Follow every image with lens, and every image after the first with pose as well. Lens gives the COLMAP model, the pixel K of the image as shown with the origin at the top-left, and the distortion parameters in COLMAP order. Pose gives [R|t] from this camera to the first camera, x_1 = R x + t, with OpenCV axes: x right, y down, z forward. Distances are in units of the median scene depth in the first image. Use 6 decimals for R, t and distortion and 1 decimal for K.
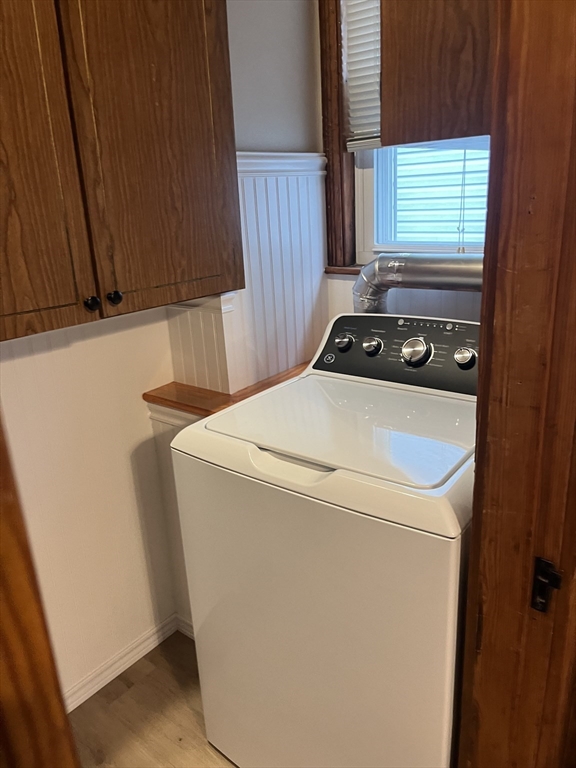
lens RADIAL K [[582.9, 0, 288.0], [0, 582.9, 384.0], [0, 0, 1]] dist [0.019412, -0.053952]
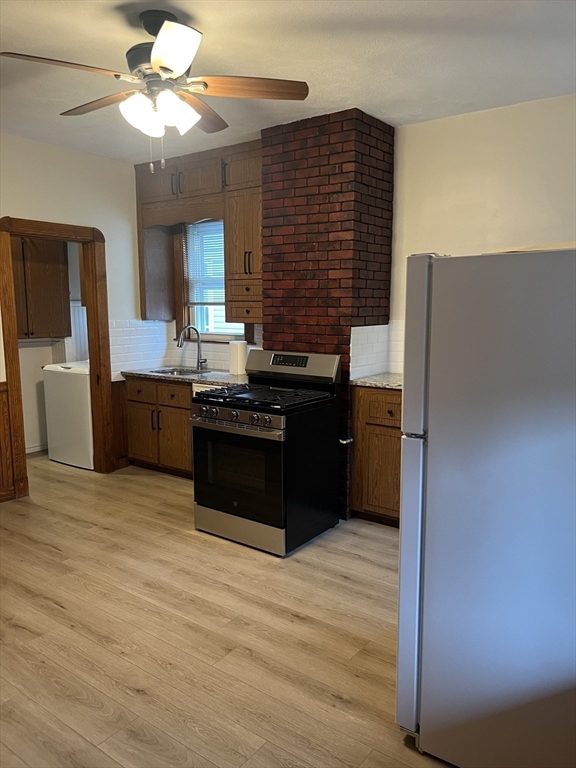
lens RADIAL K [[582.9, 0, 288.0], [0, 582.9, 384.0], [0, 0, 1]] dist [0.019412, -0.053952]
pose [[0.998020, 0.037912, 0.050183, 1.389495], [-0.027934, 0.982080, -0.186383, 0.968918], [-0.056350, 0.184613, 0.981195, -3.281470]]
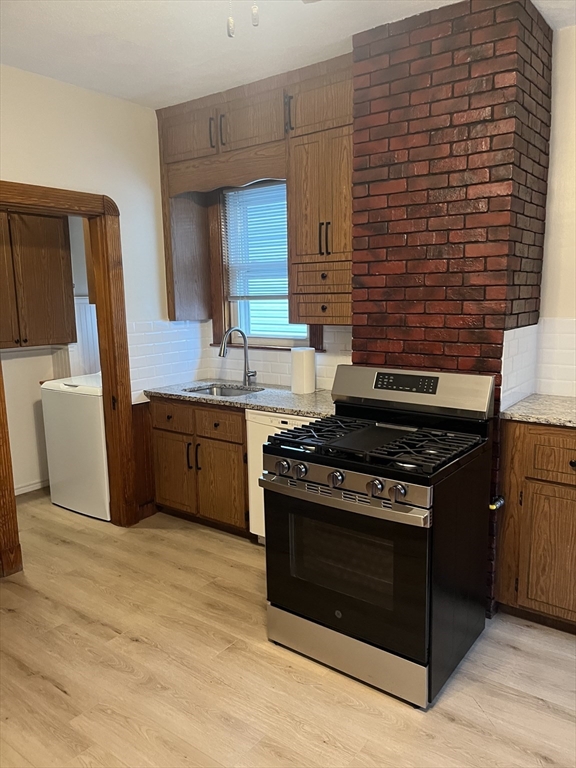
lens RADIAL K [[582.9, 0, 288.0], [0, 582.9, 384.0], [0, 0, 1]] dist [0.019412, -0.053952]
pose [[0.999031, 0.020960, 0.038701, 1.057908], [-0.014173, 0.985688, -0.167981, 0.622595], [-0.041668, 0.167270, 0.985030, -2.264507]]
